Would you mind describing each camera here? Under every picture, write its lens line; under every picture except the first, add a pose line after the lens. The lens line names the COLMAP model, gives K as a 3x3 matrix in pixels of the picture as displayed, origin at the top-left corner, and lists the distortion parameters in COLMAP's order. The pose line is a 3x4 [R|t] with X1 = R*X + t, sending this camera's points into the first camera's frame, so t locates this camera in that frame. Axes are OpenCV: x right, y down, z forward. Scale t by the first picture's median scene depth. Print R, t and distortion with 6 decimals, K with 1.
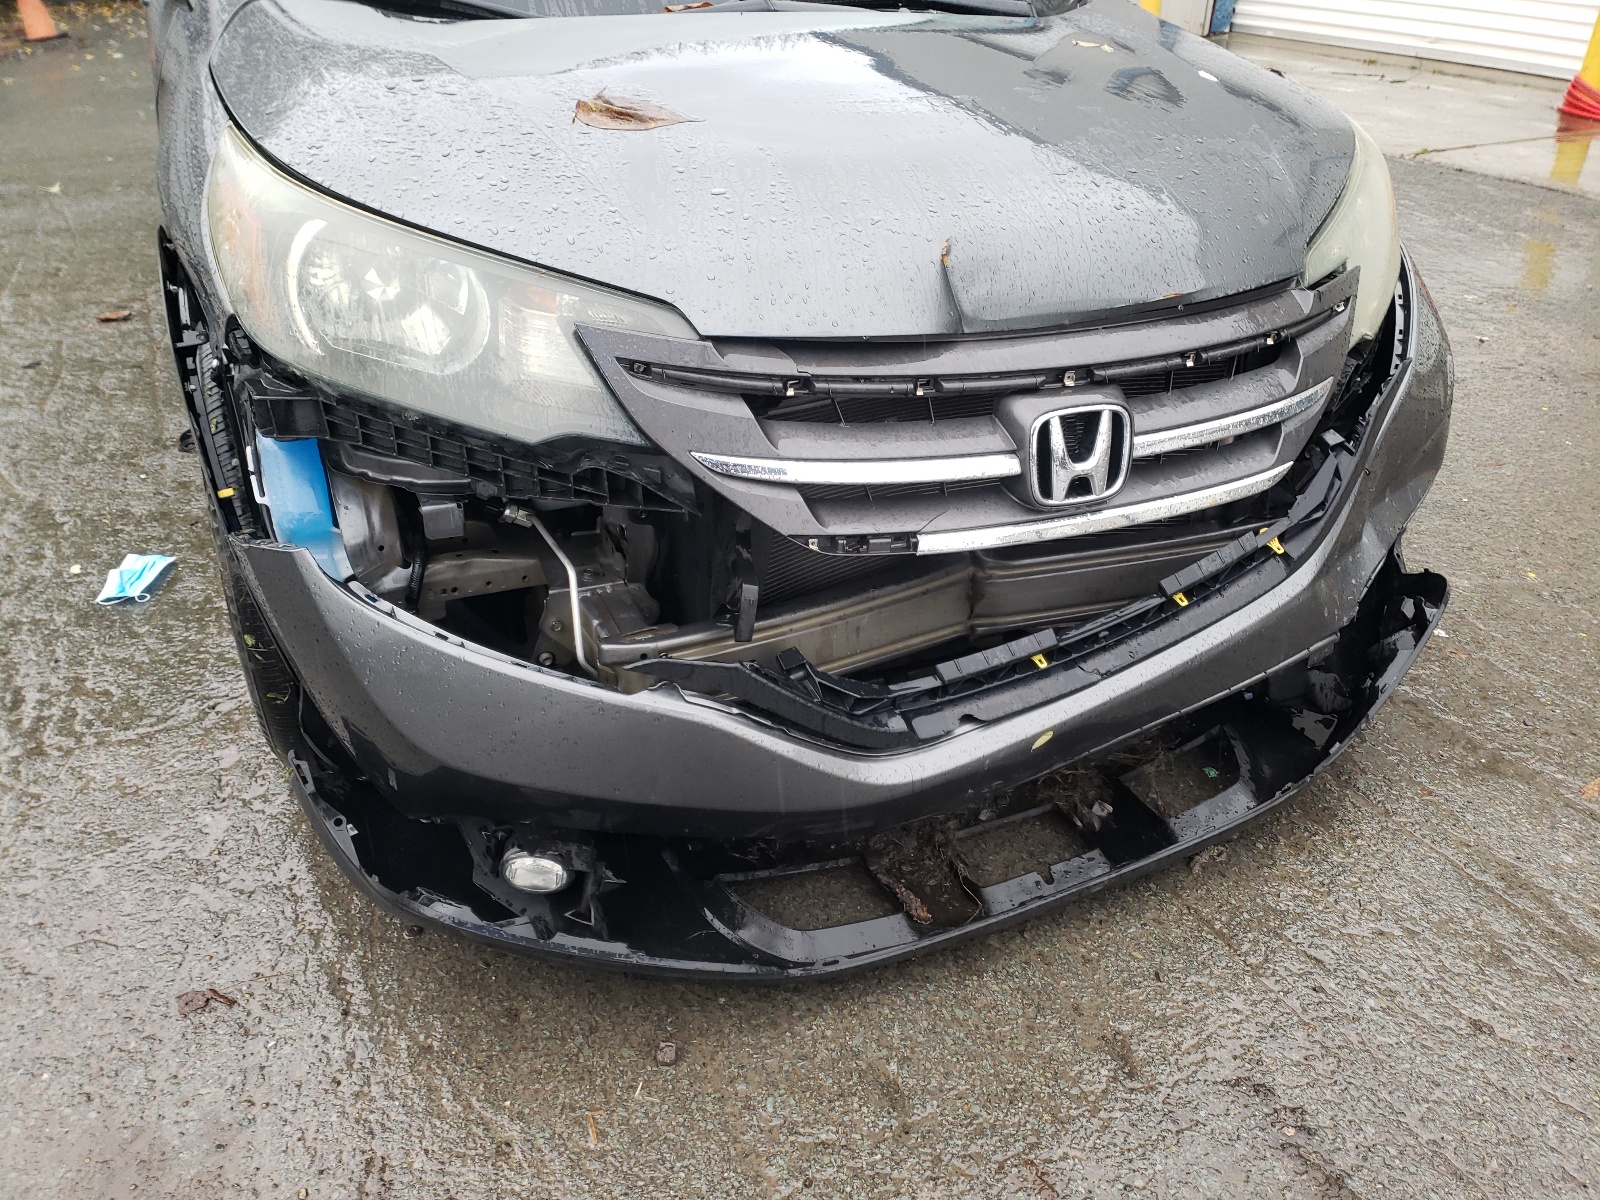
lens RADIAL K [[1169.8, 0, 798.4], [0, 1169.8, 634.5], [0, 0, 1]] dist [0.004302, 0.002791]
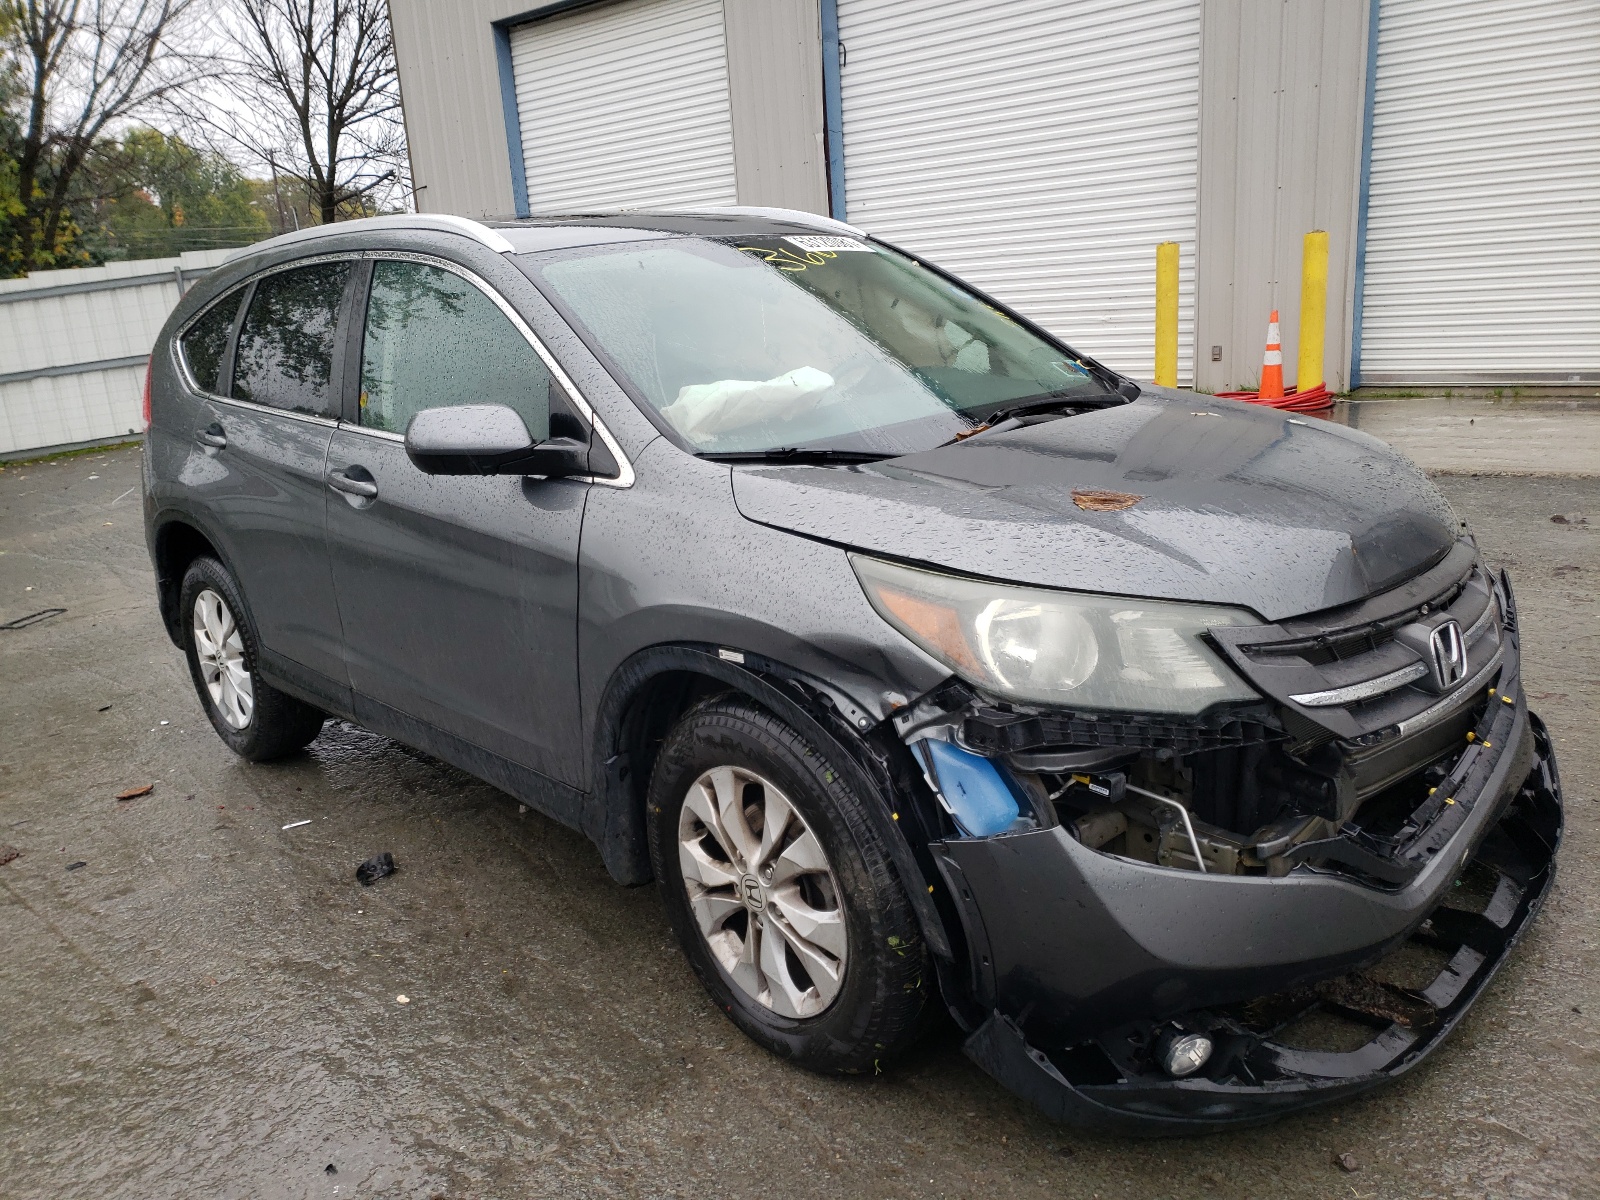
lens RADIAL K [[1169.8, 0, 798.4], [0, 1169.8, 634.5], [0, 0, 1]] dist [0.004302, 0.002791]
pose [[0.940899, -0.189741, 0.280550, -1.037792], [0.261059, 0.934020, -0.243834, -0.027050], [-0.215774, 0.302663, 0.928352, -0.260267]]
